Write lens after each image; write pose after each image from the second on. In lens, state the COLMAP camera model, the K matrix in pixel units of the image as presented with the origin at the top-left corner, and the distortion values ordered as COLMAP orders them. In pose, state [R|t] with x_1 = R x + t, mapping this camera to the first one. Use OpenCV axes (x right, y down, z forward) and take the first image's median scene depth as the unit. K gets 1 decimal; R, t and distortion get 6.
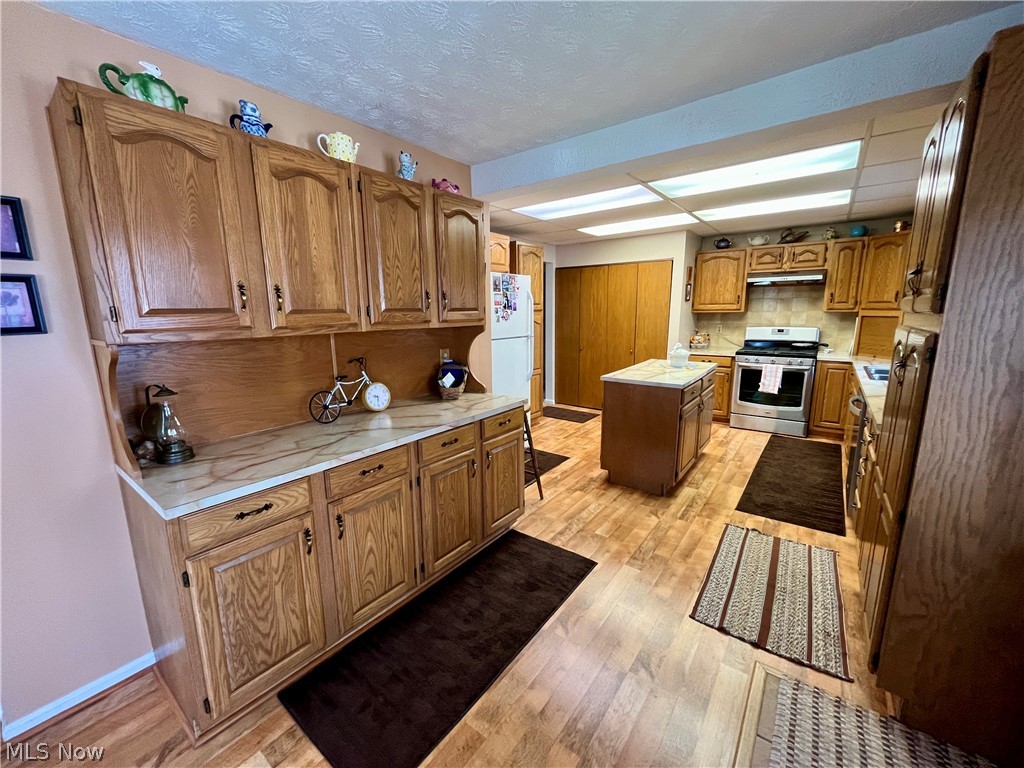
lens RADIAL K [[414.2, 0, 511.5], [0, 414.2, 384.6], [0, 0, 1]] dist [-0.000176, 0.000357]
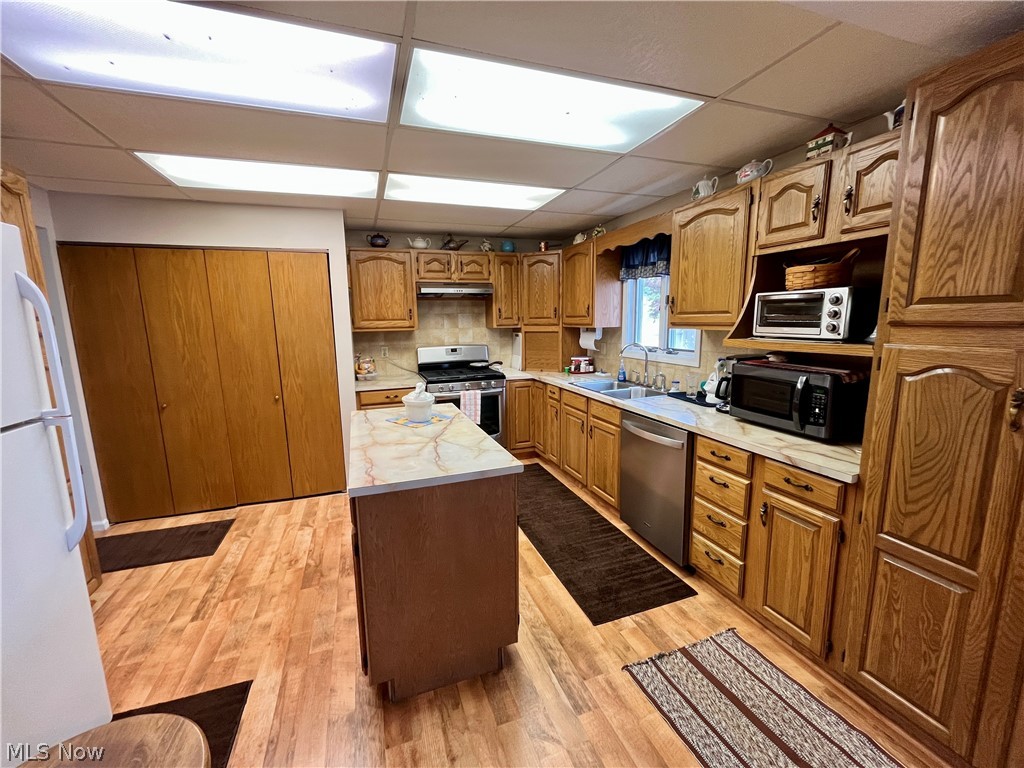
lens RADIAL K [[414.2, 0, 509.0], [0, 414.2, 385.8], [0, 0, 1]] dist [-0.000176, 0.000357]
pose [[0.551015, -0.128071, 0.824609, -0.019243], [0.161988, 0.985773, 0.044859, -0.077749], [-0.818622, 0.108859, 0.563921, 0.426647]]
